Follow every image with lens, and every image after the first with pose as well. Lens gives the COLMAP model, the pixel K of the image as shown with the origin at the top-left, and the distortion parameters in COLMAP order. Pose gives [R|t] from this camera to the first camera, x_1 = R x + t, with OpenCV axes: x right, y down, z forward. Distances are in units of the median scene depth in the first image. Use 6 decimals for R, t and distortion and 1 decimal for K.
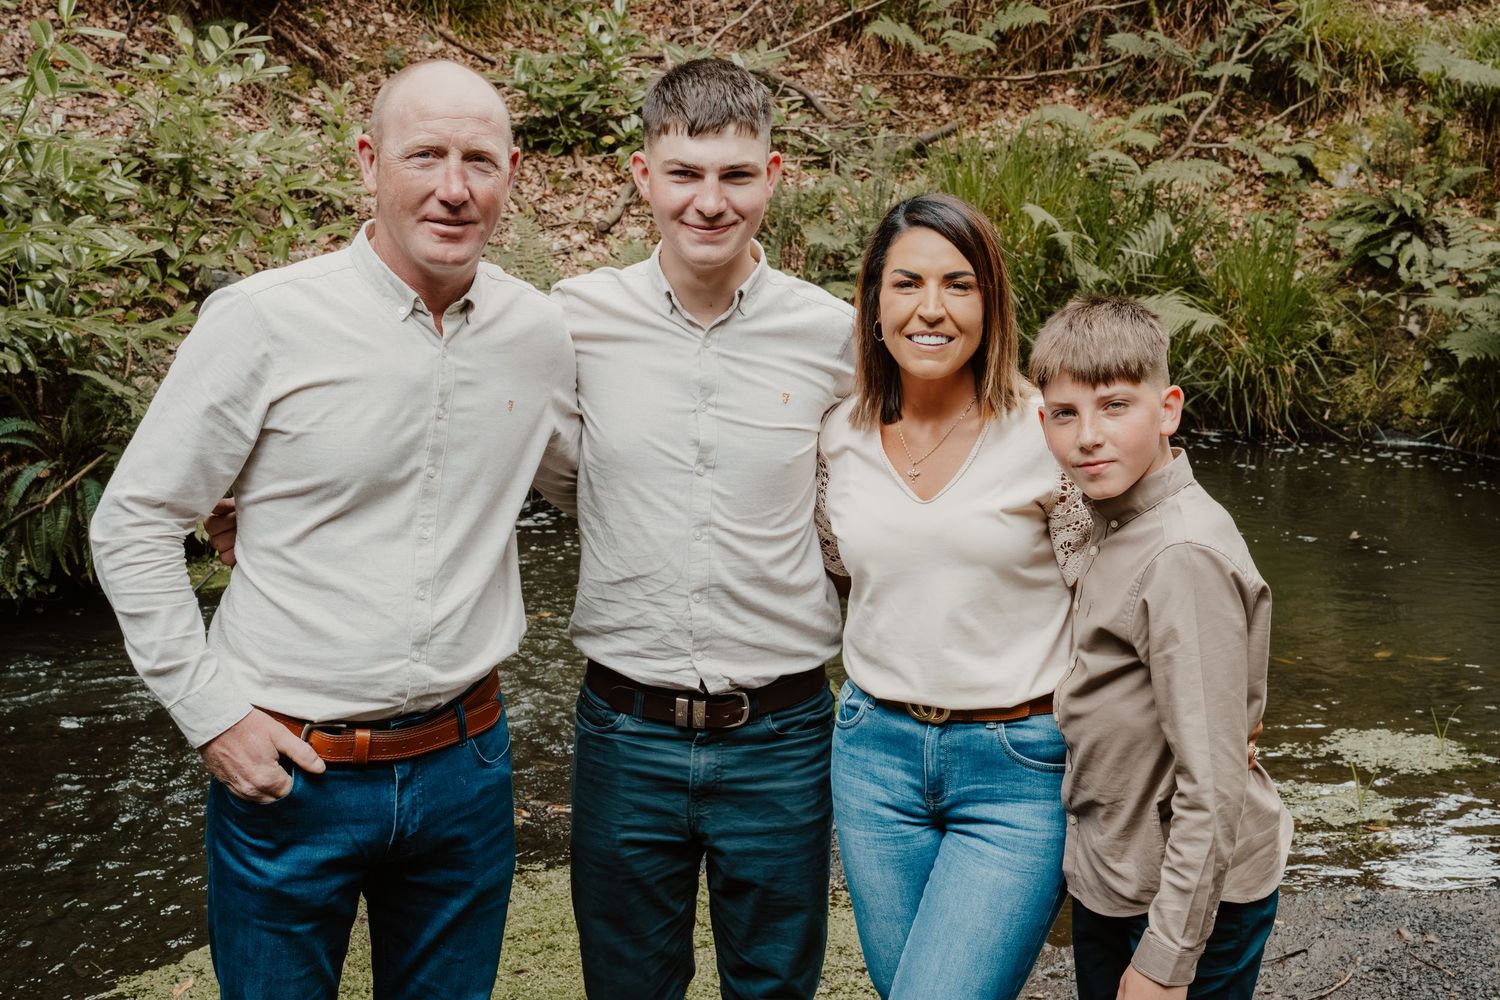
lens RADIAL K [[2426.1, 0, 755.2], [0, 2426.1, 491.4], [0, 0, 1]] dist [0.012709, 0.000000]
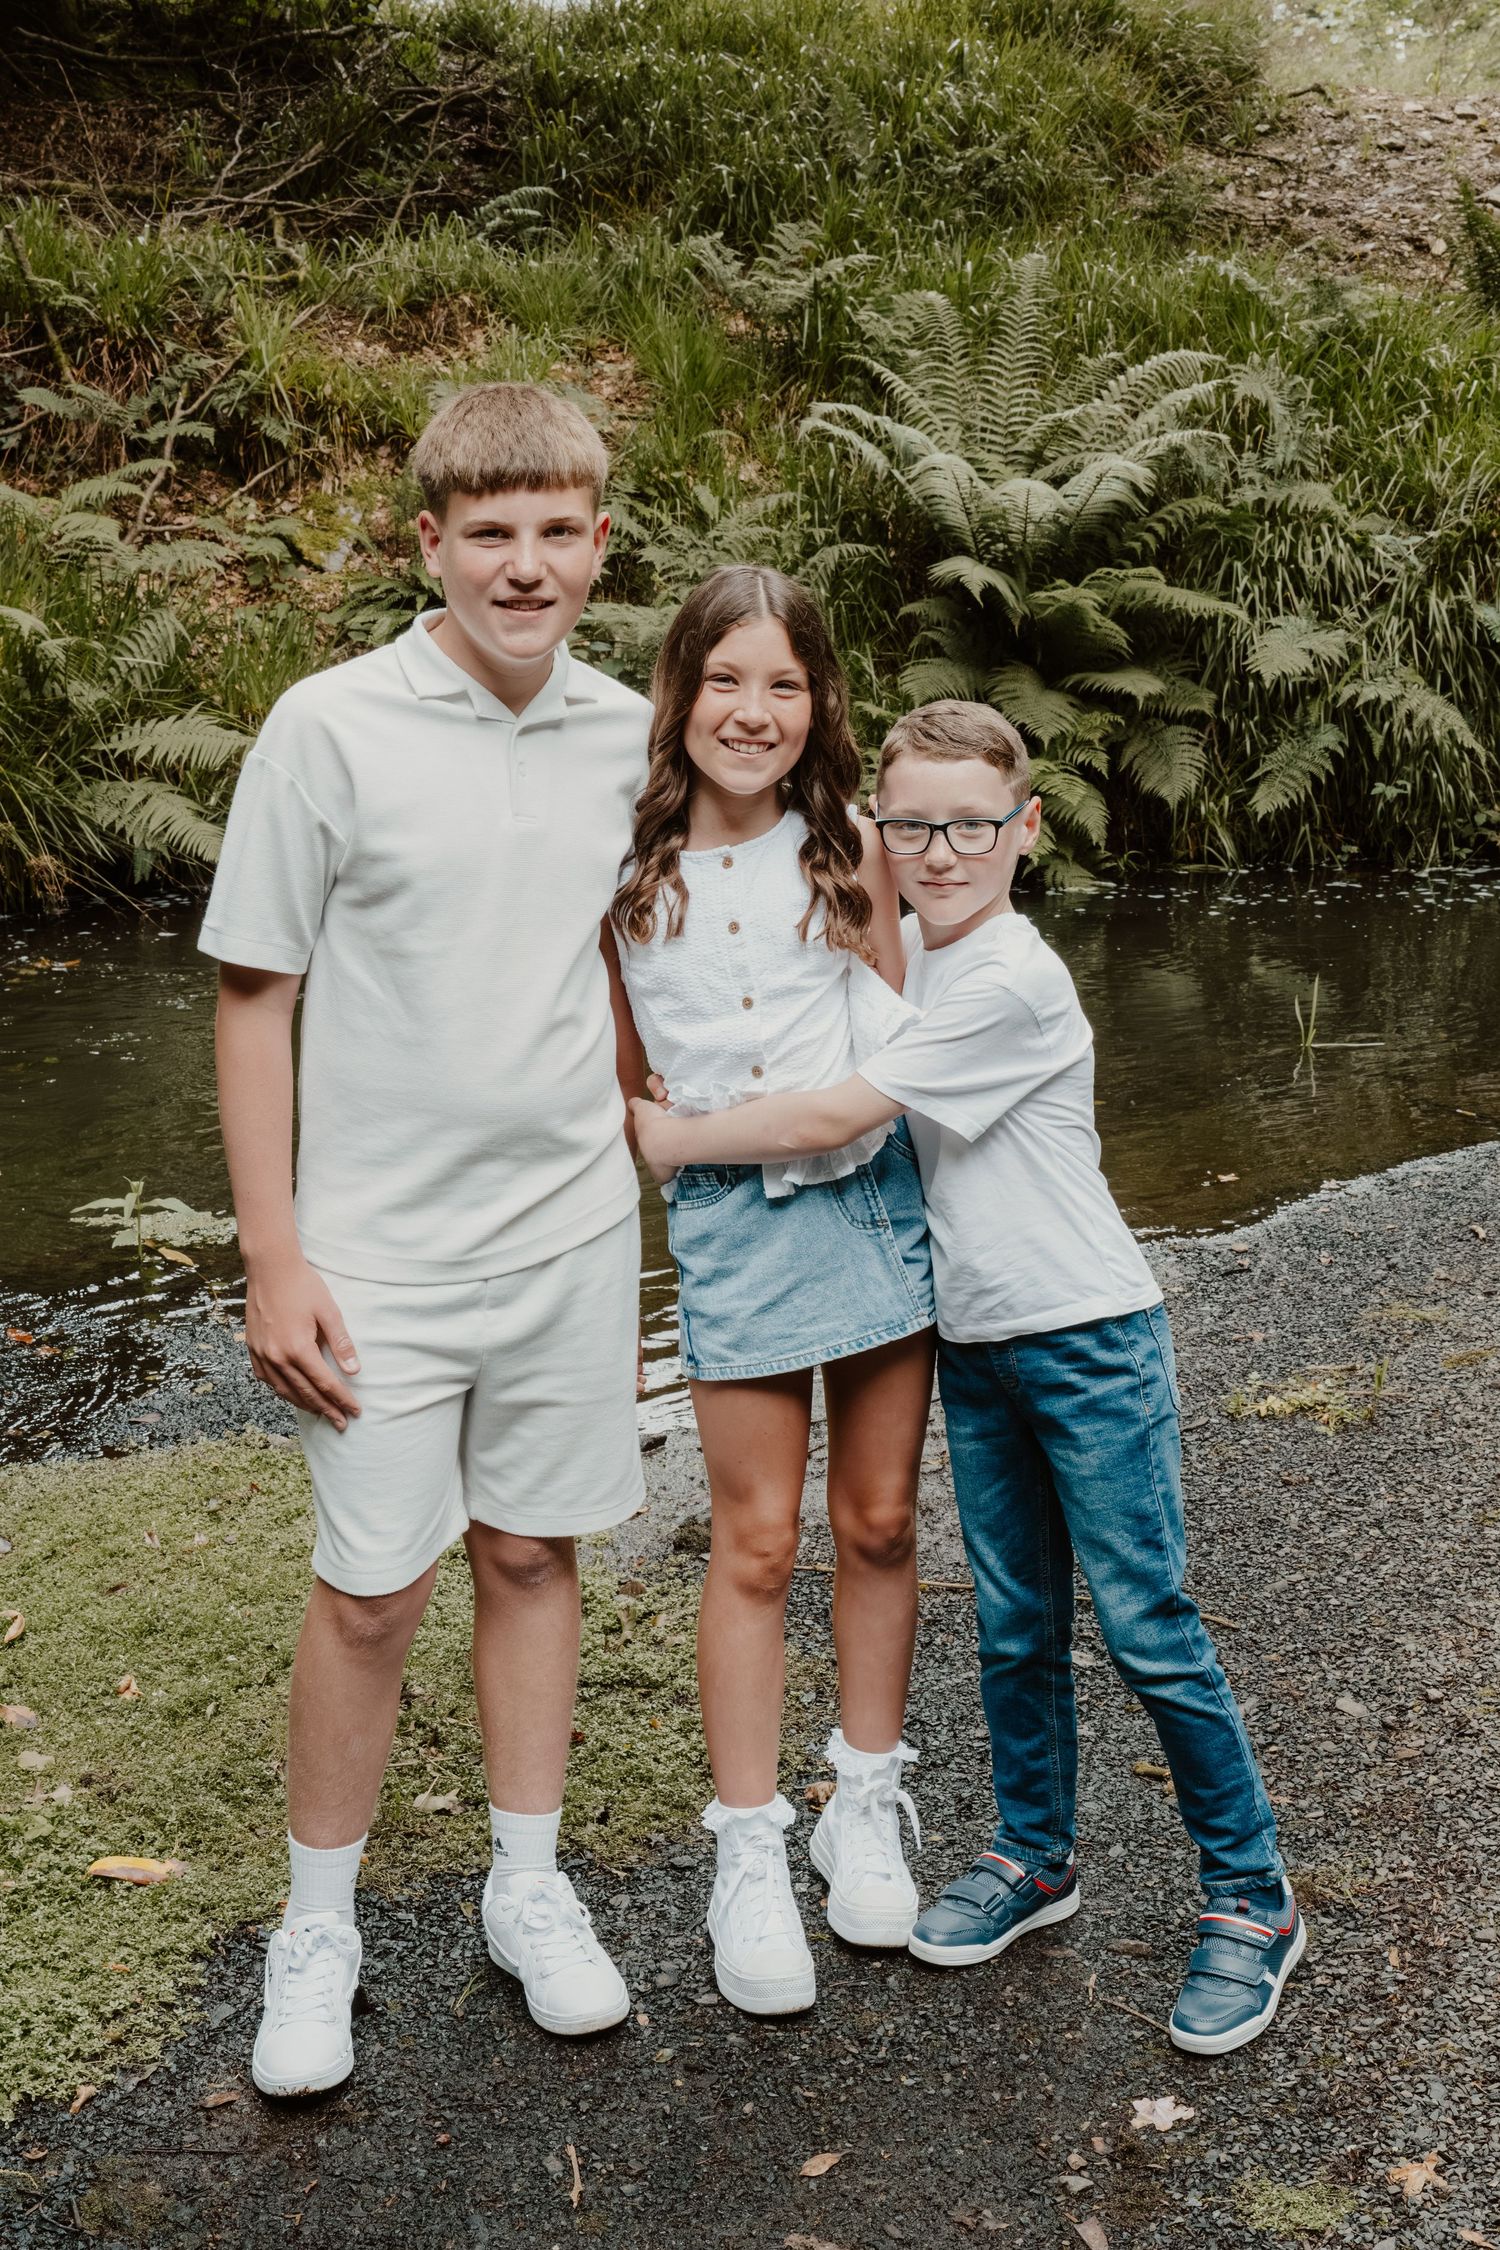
lens RADIAL K [[3084.6, 0, 698.8], [0, 3084.6, 1129.5], [0, 0, 1]] dist [-0.004369, 0.000000]
pose [[0.866029, -0.135991, 0.481145, -0.169839], [0.125435, 0.990619, 0.054214, 0.017505], [-0.484004, 0.013402, 0.874963, 0.049651]]
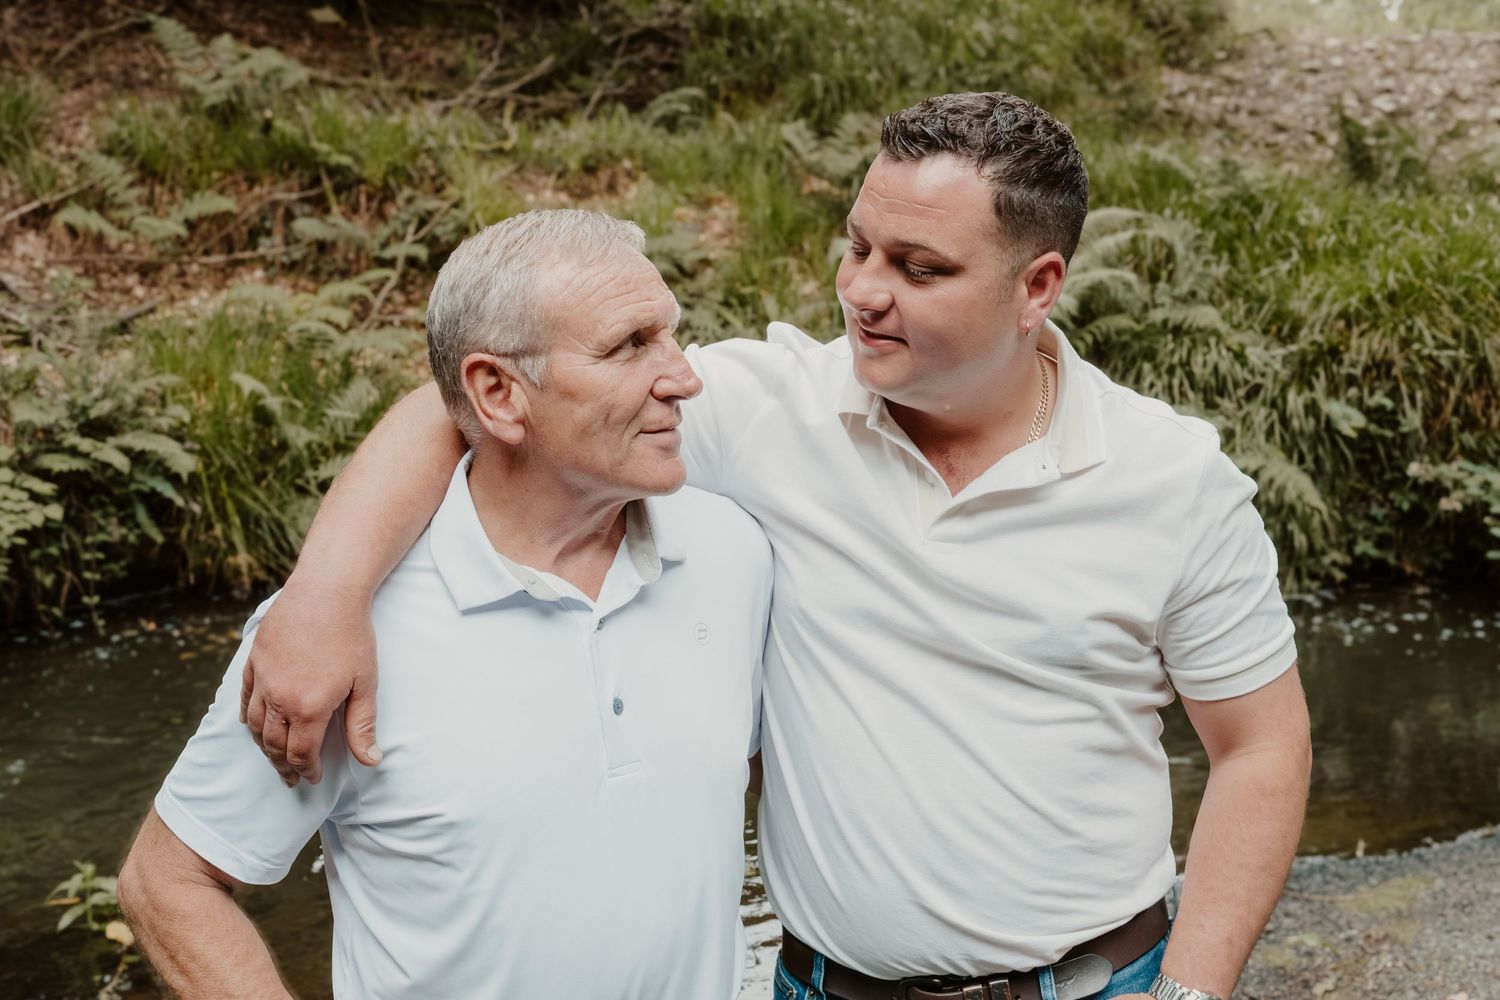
lens RADIAL K [[1928.3, 0, 773.3], [0, 1928.3, 477.9], [0, 0, 1]] dist [0.004425, 0.000000]
pose [[0.913299, -0.057394, 0.403227, -0.014637], [0.087038, 0.994654, -0.055563, -0.004921], [-0.397882, 0.085841, 0.913412, 0.129255]]
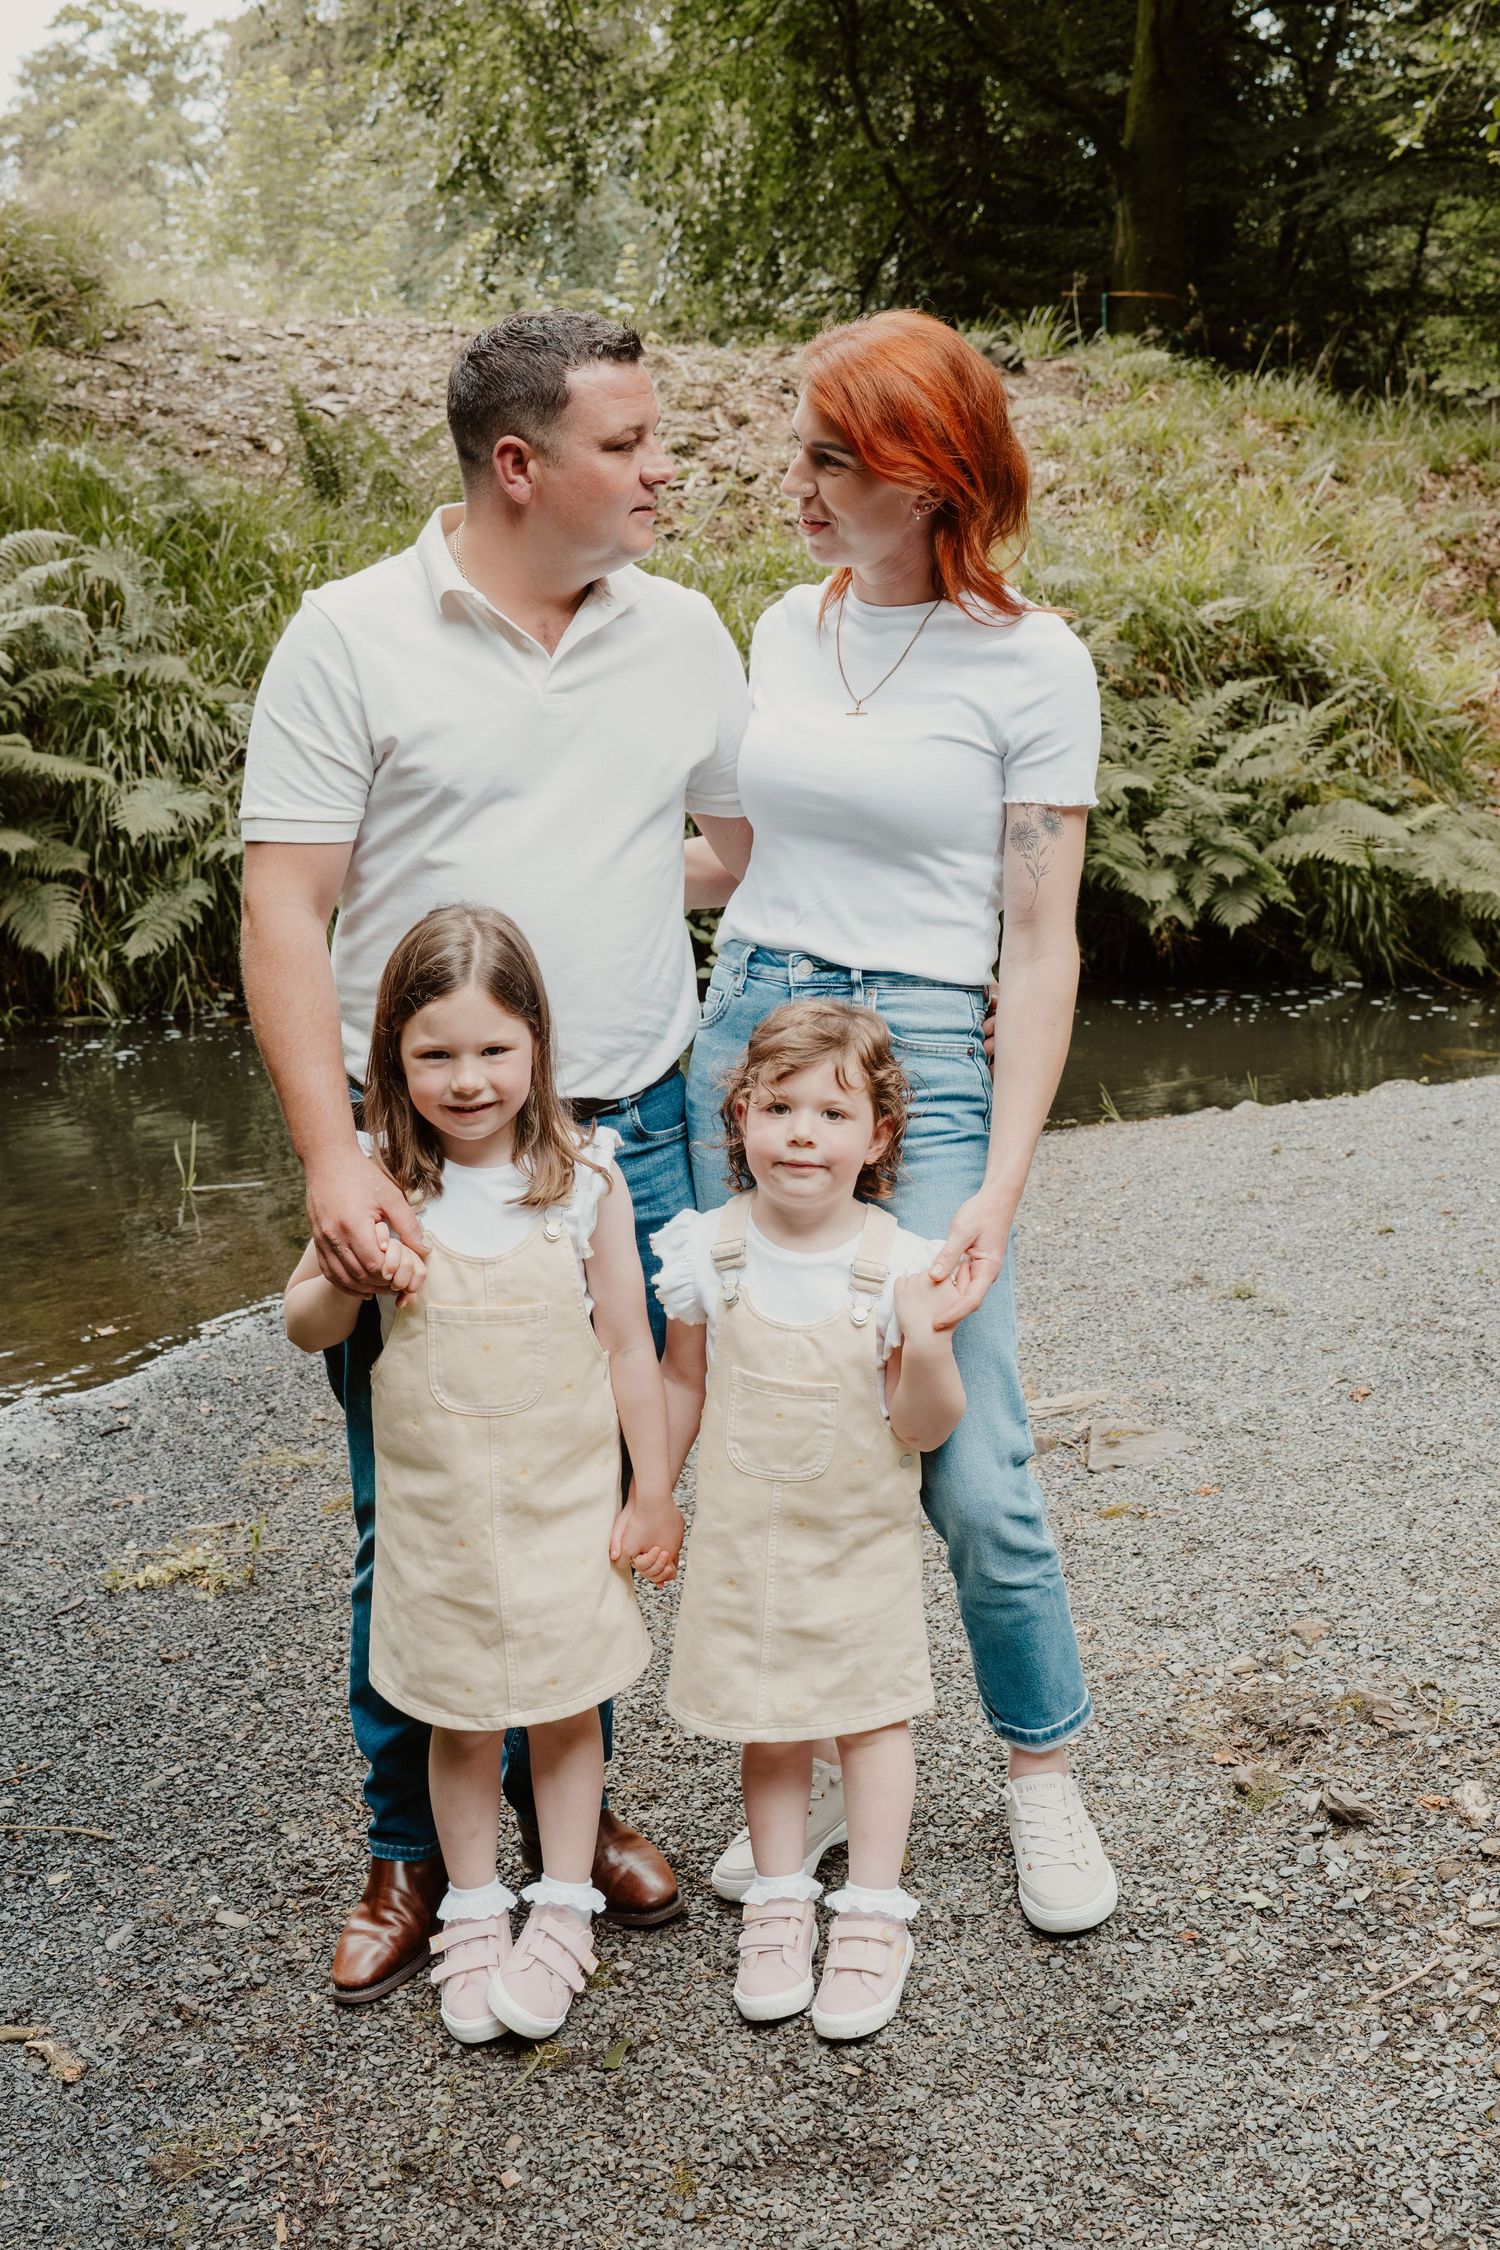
lens RADIAL K [[2723.9, 0, 763.8], [0, 2723.9, 1111.4], [0, 0, 1]] dist [-0.000243, 0.000000]
pose [[0.608552, -0.155597, 0.778109, -0.122094], [0.167338, 0.983699, 0.065835, 0.016448], [-0.775669, 0.090143, 0.624670, 0.089808]]
